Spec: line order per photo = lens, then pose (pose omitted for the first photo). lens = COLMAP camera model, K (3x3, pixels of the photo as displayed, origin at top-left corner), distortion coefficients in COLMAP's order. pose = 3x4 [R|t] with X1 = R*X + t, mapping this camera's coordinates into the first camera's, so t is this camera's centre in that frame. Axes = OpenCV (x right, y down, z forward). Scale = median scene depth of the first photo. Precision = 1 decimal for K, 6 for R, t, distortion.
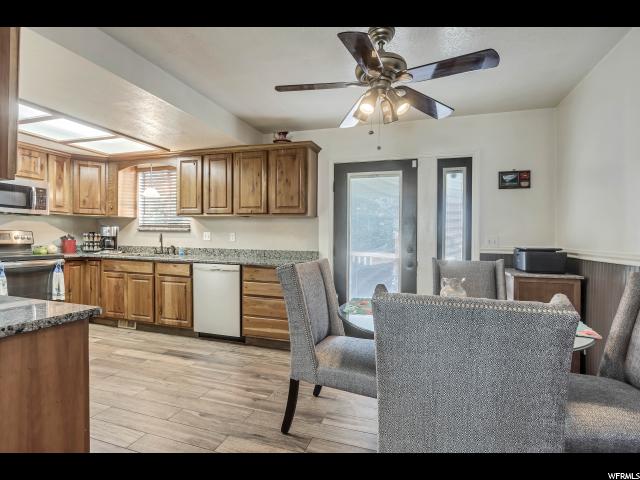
lens RADIAL K [[345.3, 0, 321.5], [0, 345.3, 240.9], [0, 0, 1]] dist [0.003198, 0.001567]
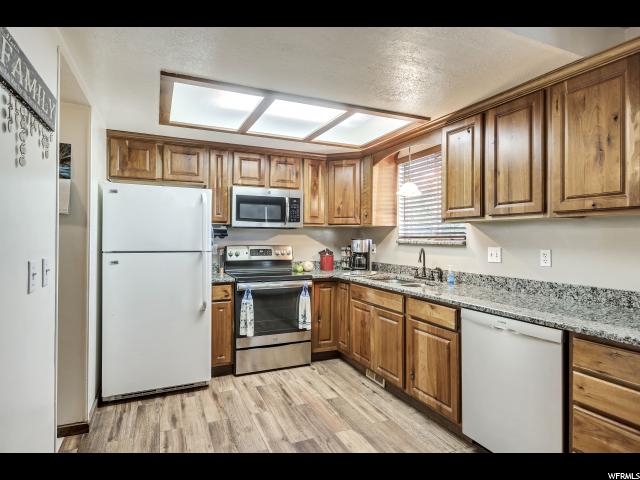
lens RADIAL K [[345.3, 0, 317.9], [0, 345.3, 241.4], [0, 0, 1]] dist [0.003198, 0.001567]
pose [[0.665941, -0.000767, -0.746004, -0.106319], [-0.000674, 0.999998, -0.001629, -0.037705], [0.746004, 0.001588, 0.665940, 0.435564]]
